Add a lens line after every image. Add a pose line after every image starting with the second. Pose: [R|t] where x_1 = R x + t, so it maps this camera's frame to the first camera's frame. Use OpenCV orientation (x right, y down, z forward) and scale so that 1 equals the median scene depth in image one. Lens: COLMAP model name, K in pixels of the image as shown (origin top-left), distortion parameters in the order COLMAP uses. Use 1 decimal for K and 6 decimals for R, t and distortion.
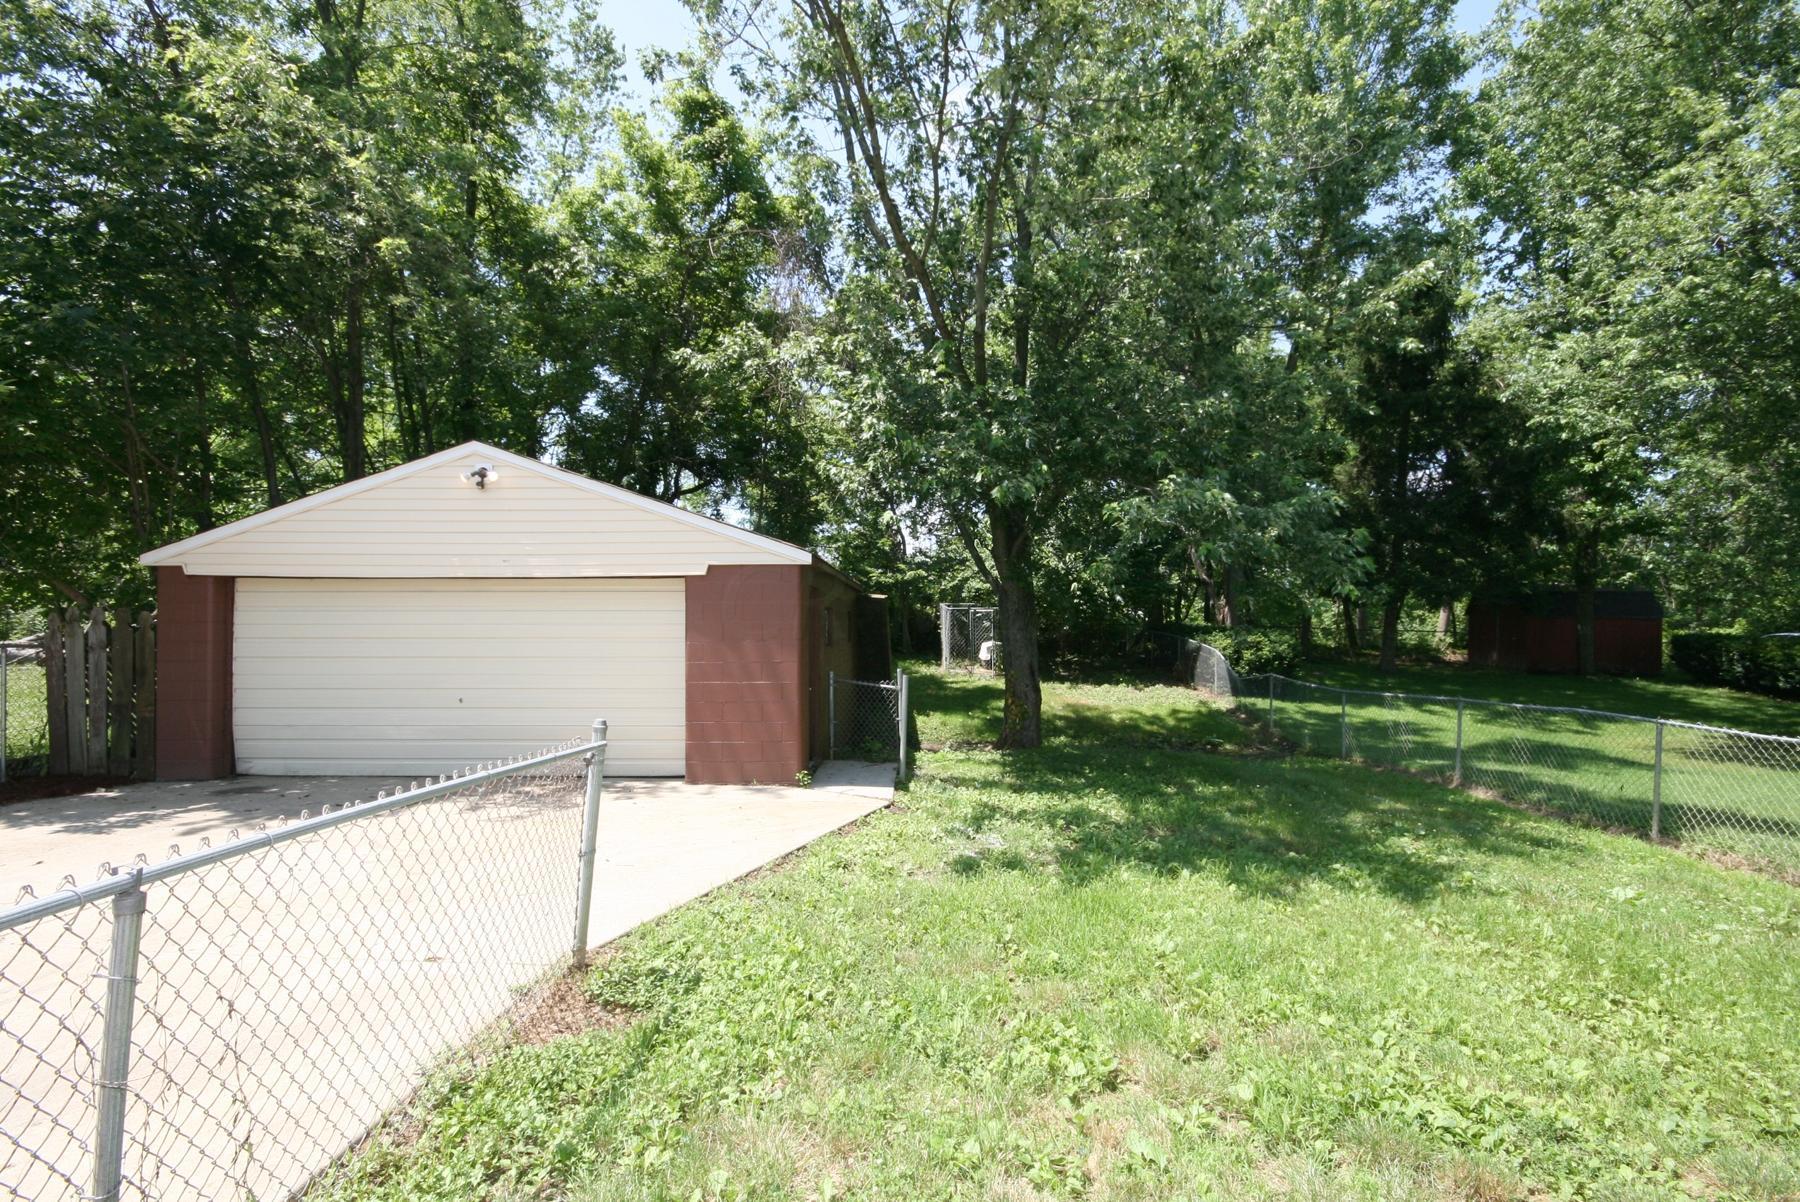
lens RADIAL K [[831.8, 0, 917.2], [0, 831.8, 613.7], [0, 0, 1]] dist [-0.002144, -0.000233]
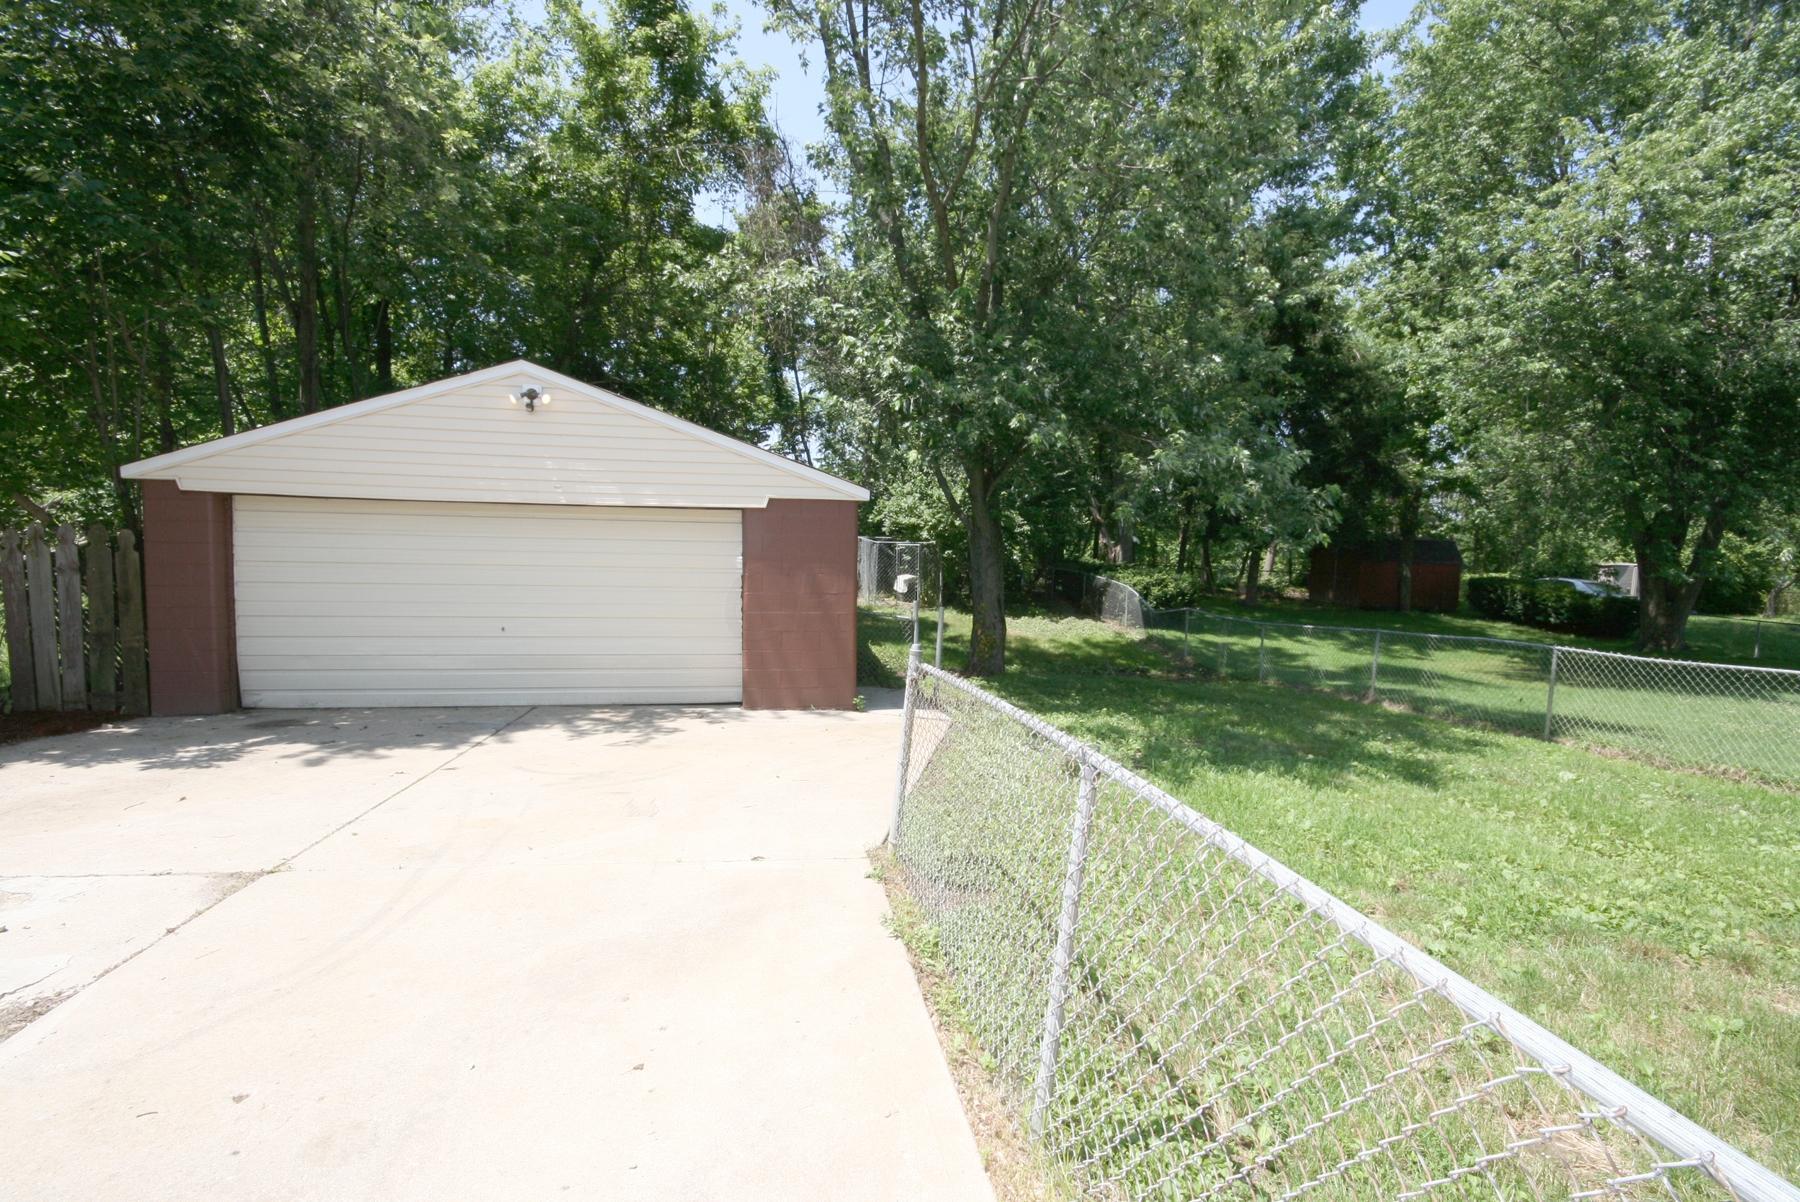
lens RADIAL K [[831.8, 0, 917.2], [0, 831.8, 613.7], [0, 0, 1]] dist [-0.002144, -0.000233]
pose [[0.980641, 0.006509, 0.195707, -0.256784], [-0.022613, 0.996525, 0.080164, -0.003058], [-0.194505, -0.083038, 0.977380, -0.045820]]
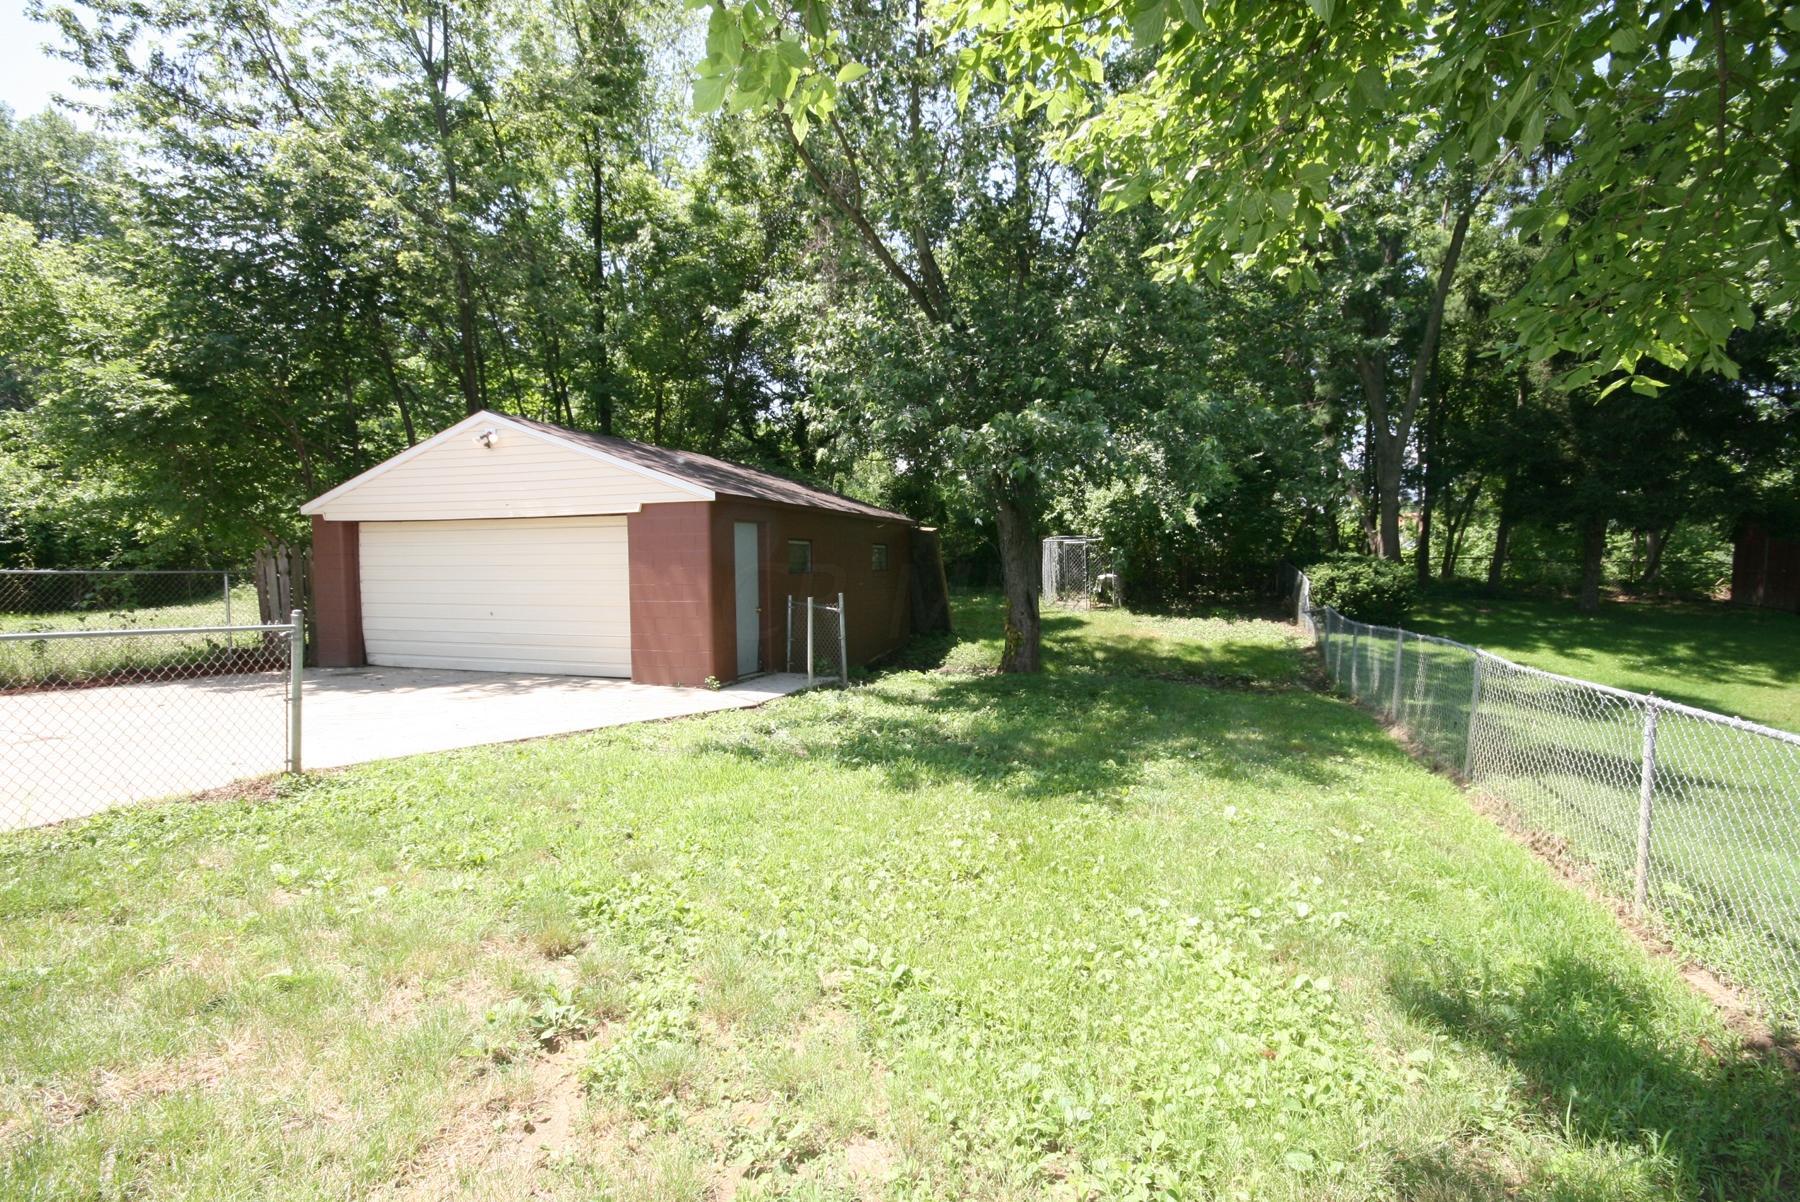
lens RADIAL K [[835.2, 0, 914.3], [0, 835.2, 611.6], [0, 0, 1]] dist [-0.002475, -0.000165]
pose [[0.949990, 0.014046, -0.311963, 0.472275], [0.008856, 0.997374, 0.071873, 0.012914], [0.312154, -0.071042, 0.947372, -0.028014]]
